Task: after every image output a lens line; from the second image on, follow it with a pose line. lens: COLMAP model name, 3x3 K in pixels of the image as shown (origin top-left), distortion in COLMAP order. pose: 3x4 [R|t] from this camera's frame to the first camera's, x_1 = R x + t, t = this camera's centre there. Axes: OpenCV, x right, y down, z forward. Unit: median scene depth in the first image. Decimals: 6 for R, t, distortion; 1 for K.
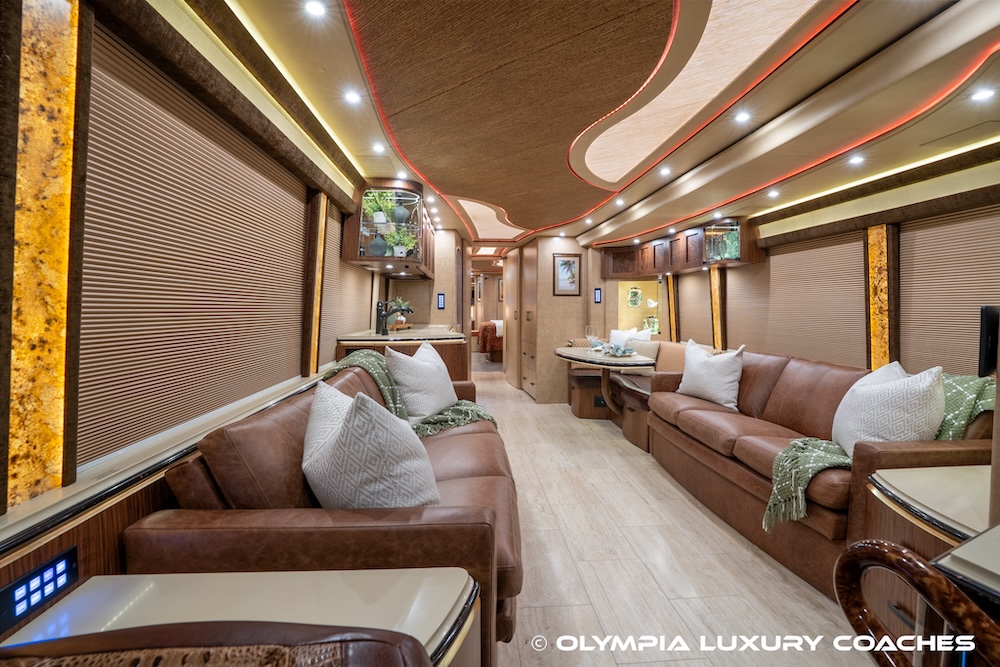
lens RADIAL K [[465.4, 0, 500.2], [0, 465.4, 329.7], [0, 0, 1]] dist [-0.067763, 0.025101]
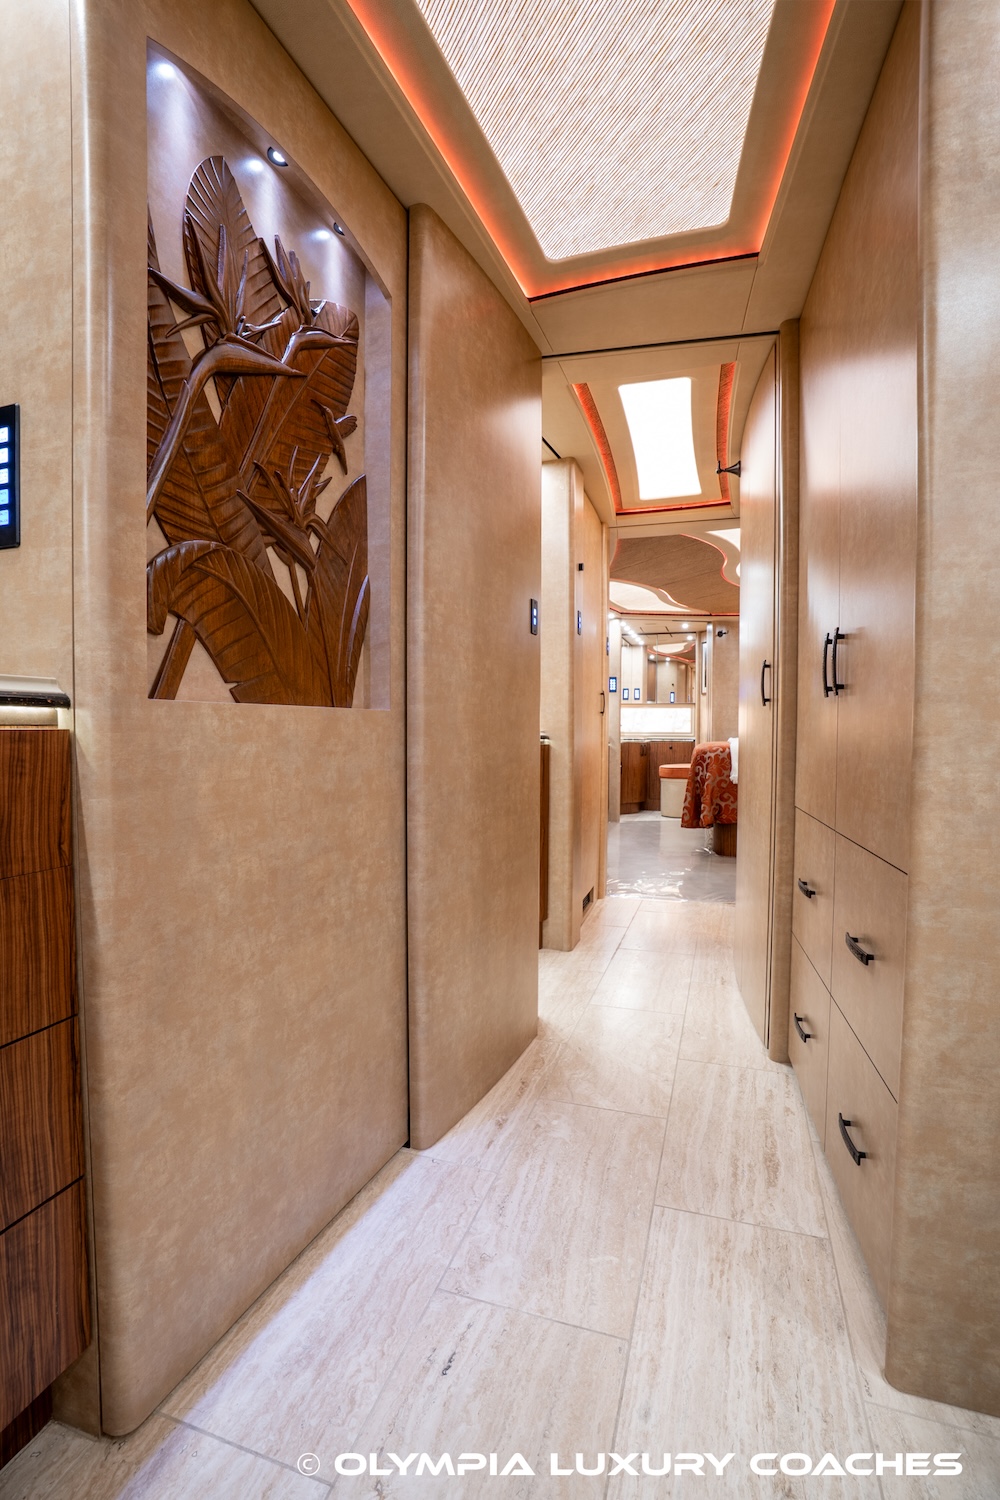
lens RADIAL K [[698.1, 0, 507.8], [0, 698.1, 756.2], [0, 0, 1]] dist [-0.067763, 0.025101]
pose [[0.927761, 0.016081, -0.372827, 0.103896], [-0.020677, 0.999751, -0.008331, 0.012879], [0.372600, 0.015438, 0.927863, 1.728096]]
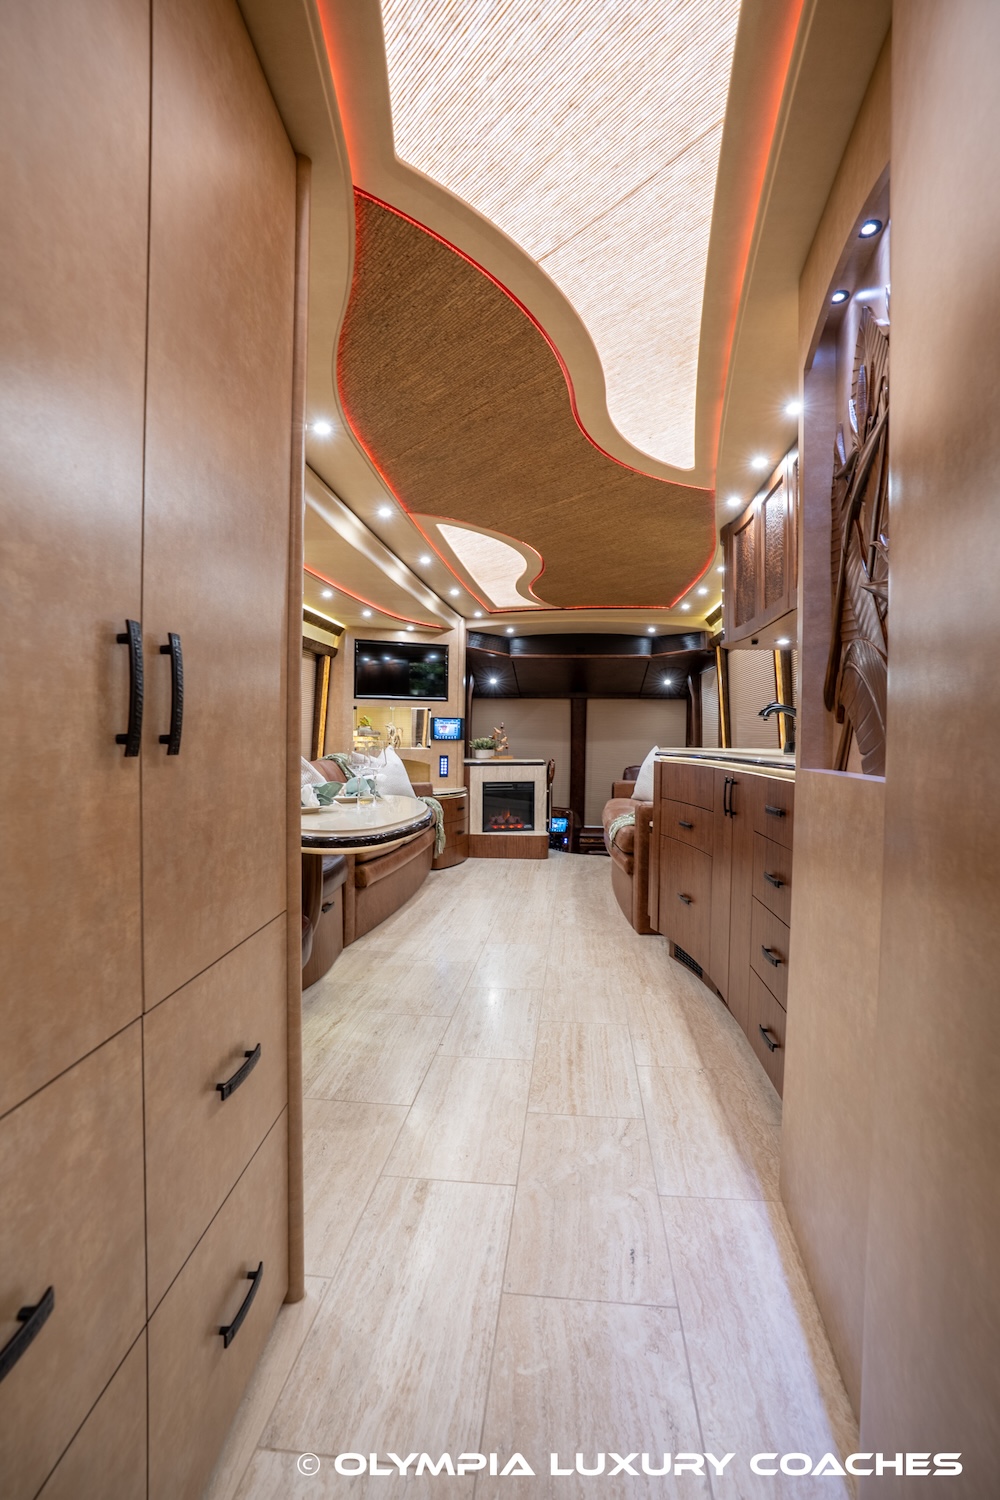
lens RADIAL K [[698.1, 0, 505.0], [0, 698.1, 753.8], [0, 0, 1]] dist [-0.067763, 0.025101]
pose [[-0.984337, -0.016296, 0.175540, -0.046908], [-0.004267, 0.997629, 0.068682, -0.062185], [-0.176243, 0.066857, -0.982074, 2.548548]]
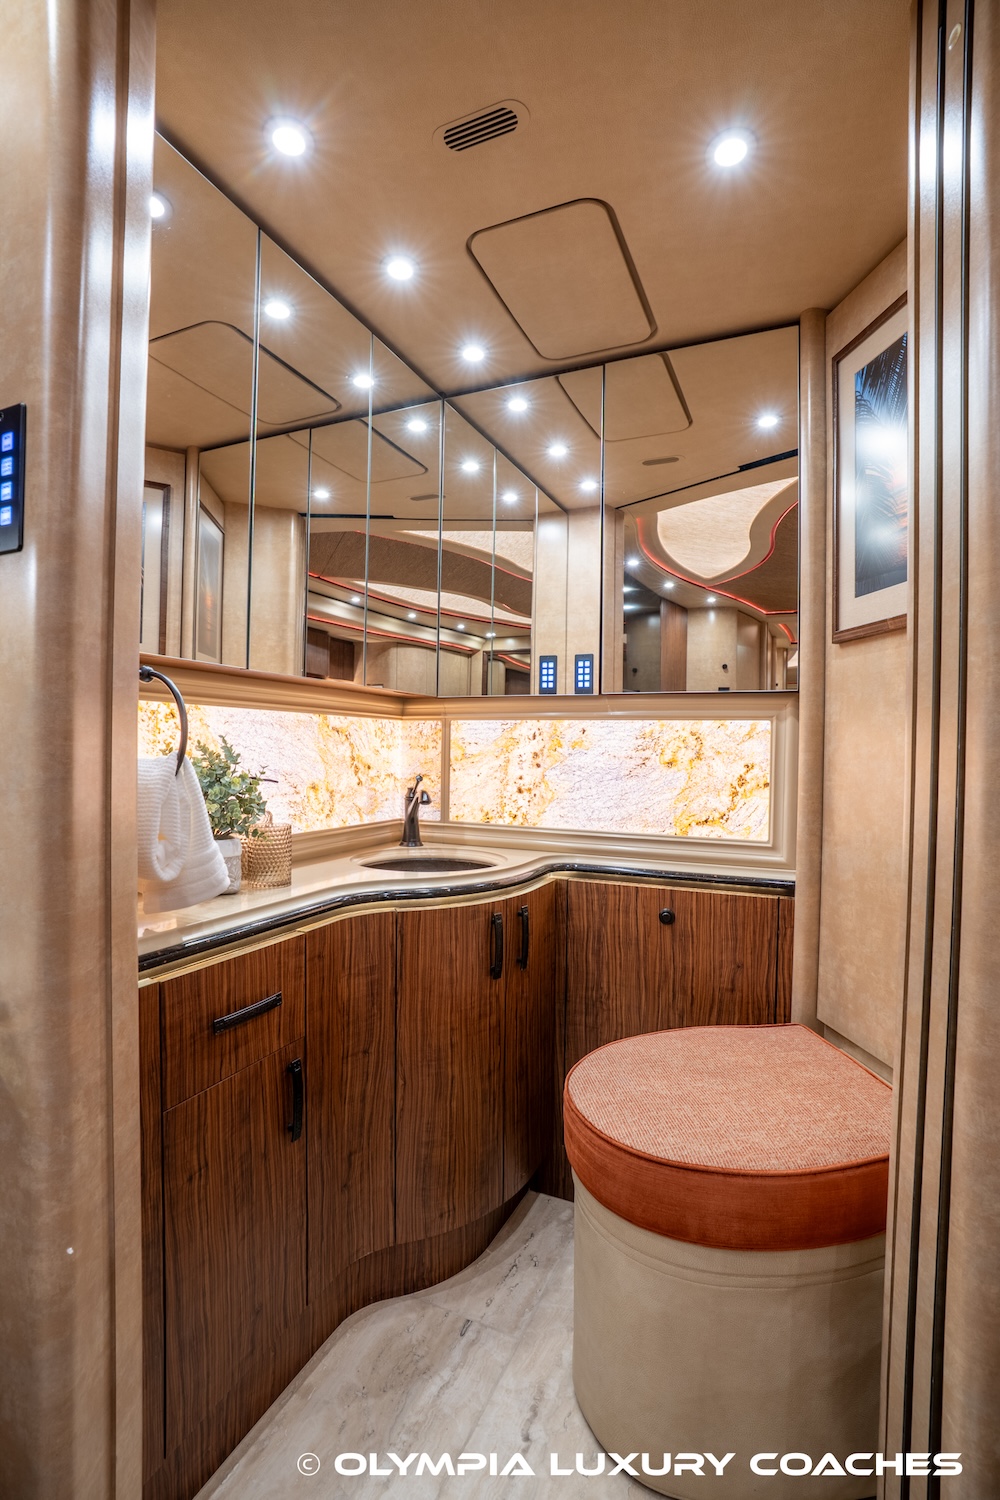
lens RADIAL K [[698.1, 0, 508.3], [0, 698.1, 754.5], [0, 0, 1]] dist [-0.067763, 0.025101]
pose [[0.883900, 0.016856, -0.467373, -0.205562], [-0.036874, 0.998751, -0.033717, -0.175128], [0.466221, 0.047036, 0.883417, 4.147654]]
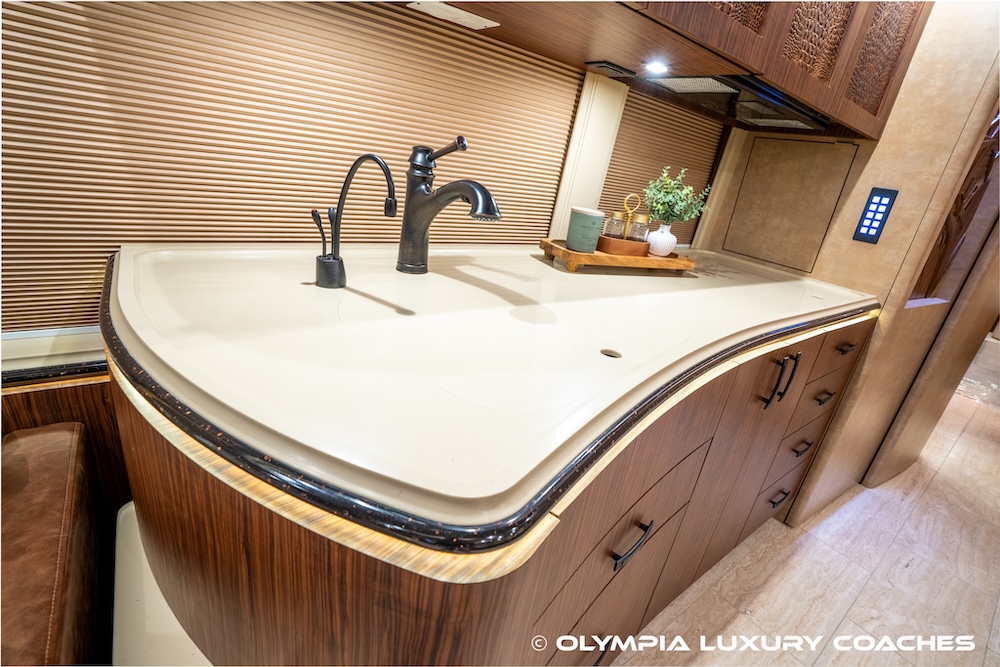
lens RADIAL K [[458.4, 0, 506.5], [0, 458.4, 330.5], [0, 0, 1]] dist [-0.035372, 0.010691]
pose [[0.544482, 0.373941, -0.750805, -0.014969], [-0.191826, 0.926914, 0.322541, -0.076661], [0.816543, -0.031594, 0.576420, 1.210999]]
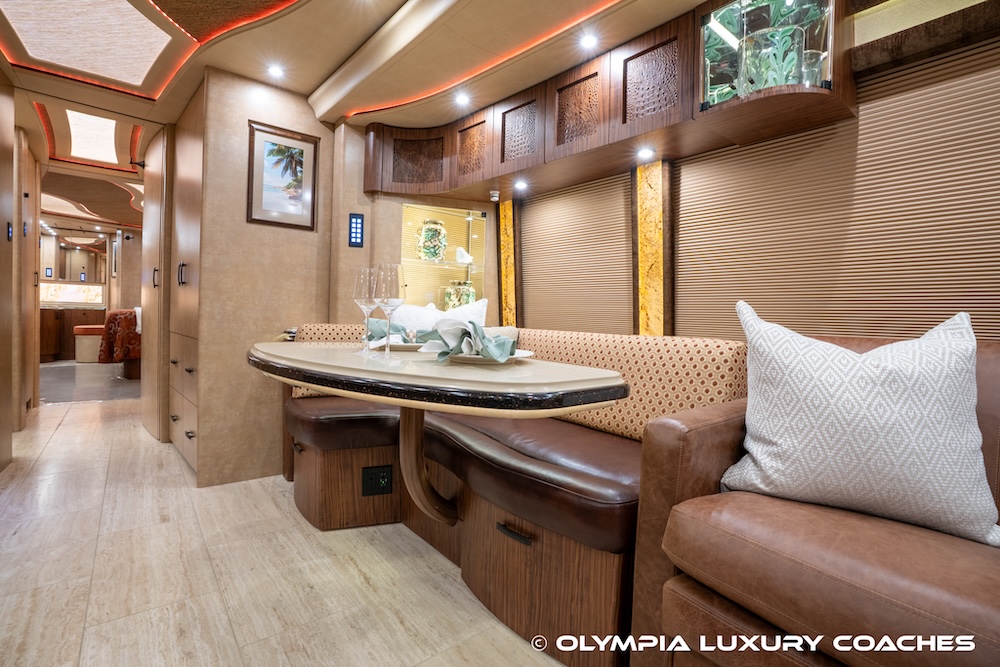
lens RADIAL K [[465.4, 0, 504.6], [0, 465.4, 330.0], [0, 0, 1]] dist [-0.067763, 0.025101]
pose [[0.815371, 0.009076, 0.578868, 0.142501], [-0.002655, 0.999925, -0.011938, 0.059721], [-0.578933, 0.008197, 0.815334, 1.138777]]
